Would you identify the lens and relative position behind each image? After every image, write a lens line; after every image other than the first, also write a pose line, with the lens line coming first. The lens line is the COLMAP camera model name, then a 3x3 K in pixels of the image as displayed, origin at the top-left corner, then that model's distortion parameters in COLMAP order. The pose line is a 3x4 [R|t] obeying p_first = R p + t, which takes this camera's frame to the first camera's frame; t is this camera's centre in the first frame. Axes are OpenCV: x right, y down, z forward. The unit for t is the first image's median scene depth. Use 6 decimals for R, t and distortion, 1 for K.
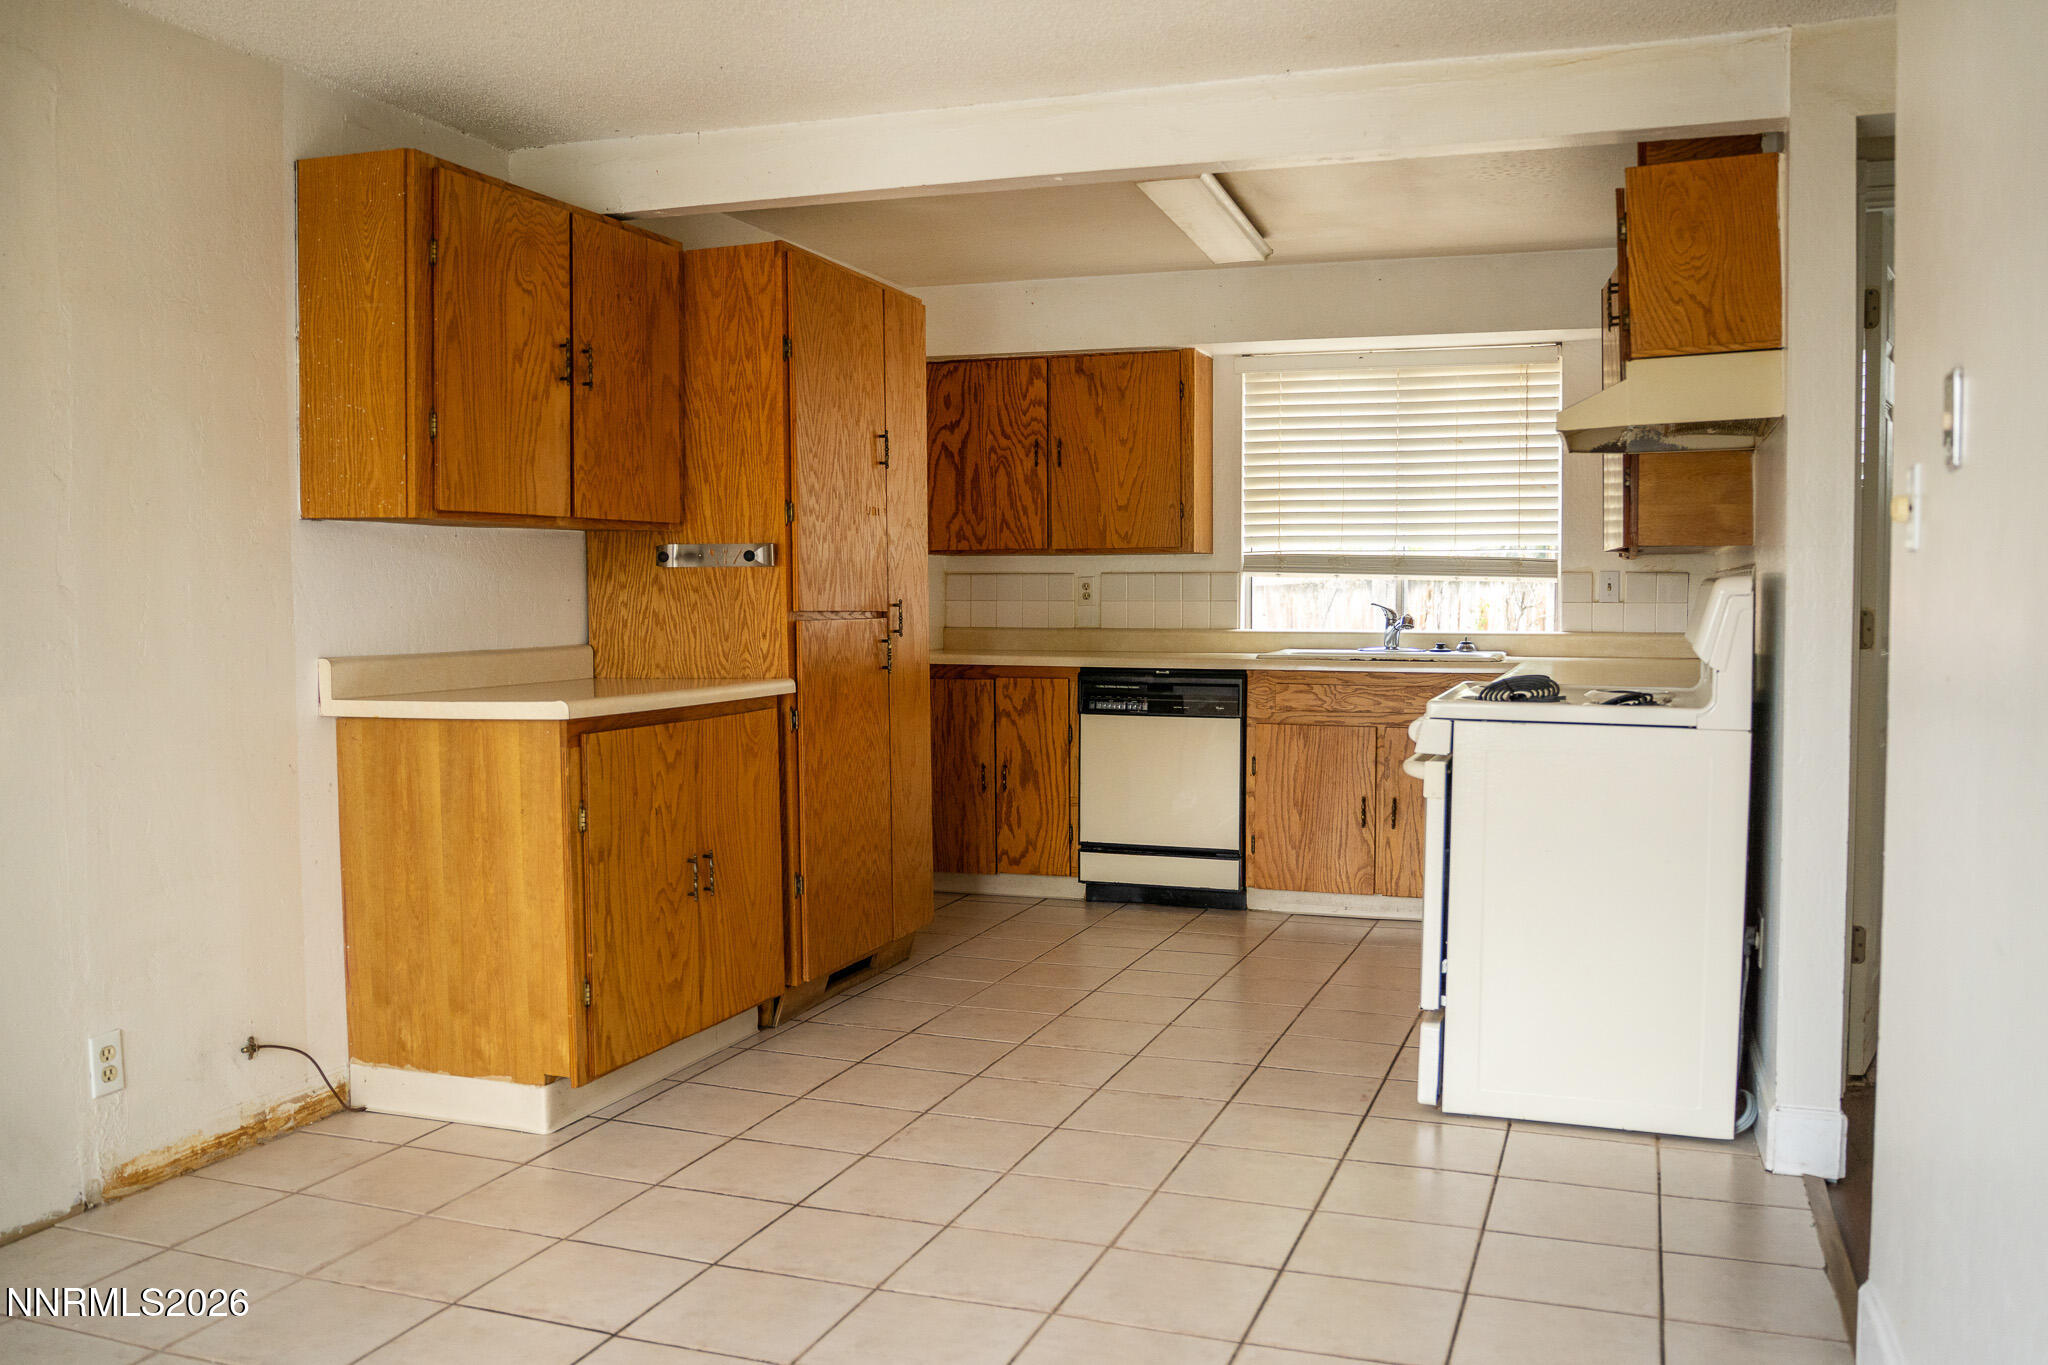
lens RADIAL K [[1687.1, 0, 1024.0], [0, 1687.1, 682.5], [0, 0, 1]] dist [-0.098320, 0.070937]
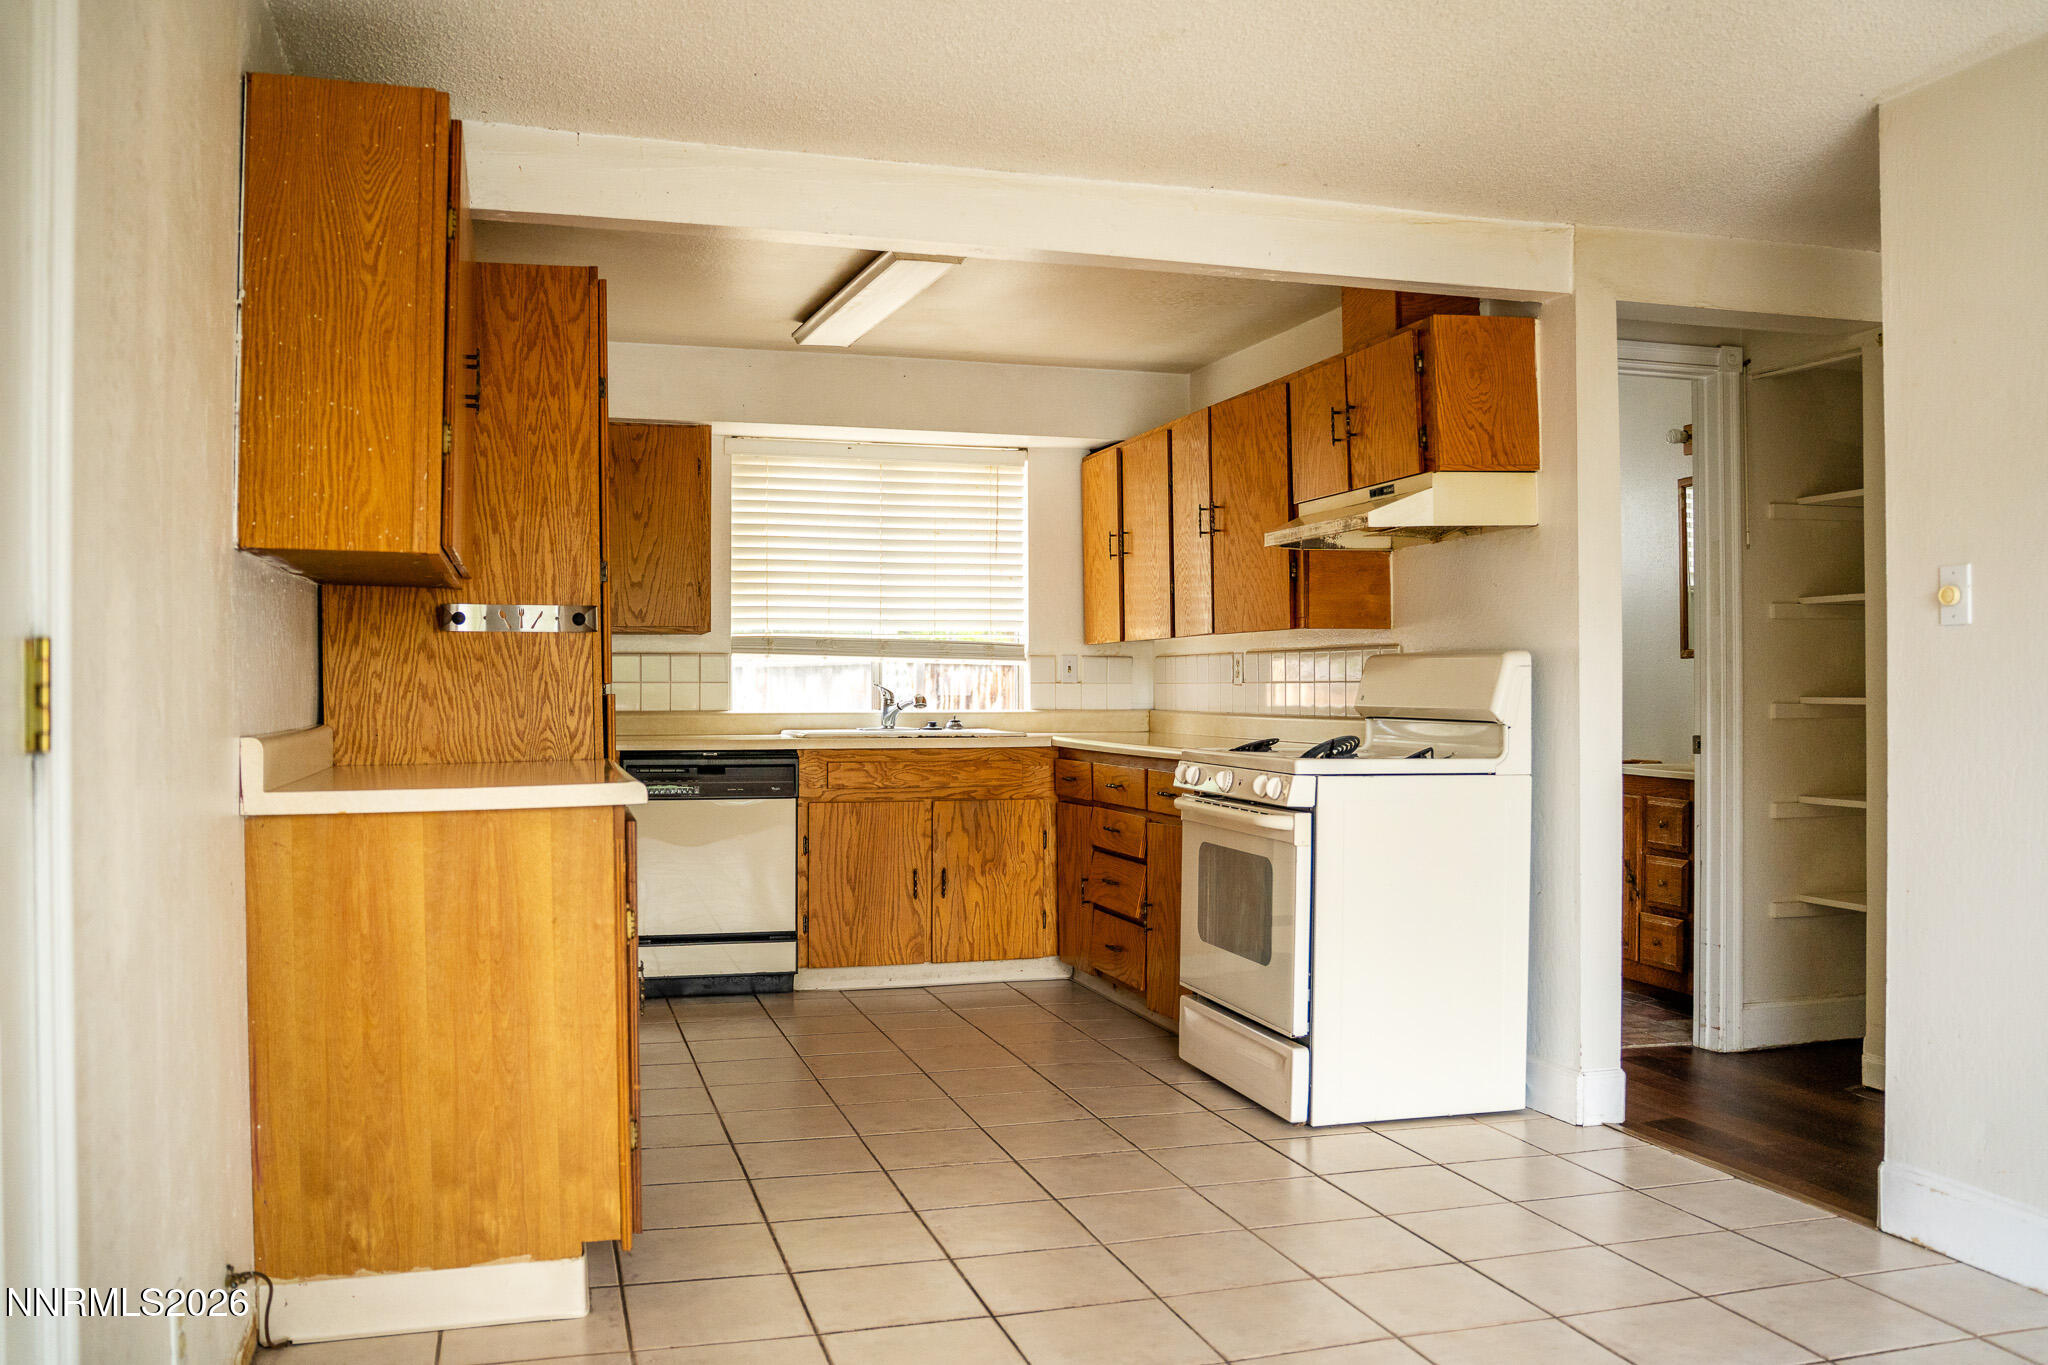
lens RADIAL K [[1660.5, 0, 1024.0], [0, 1660.5, 682.5], [0, 0, 1]] dist [-0.102206, 0.074212]
pose [[0.812239, 0.002394, 0.583320, -0.464428], [0.031338, 0.998368, -0.047733, 0.005502], [-0.582483, 0.057051, 0.810839, 0.169944]]
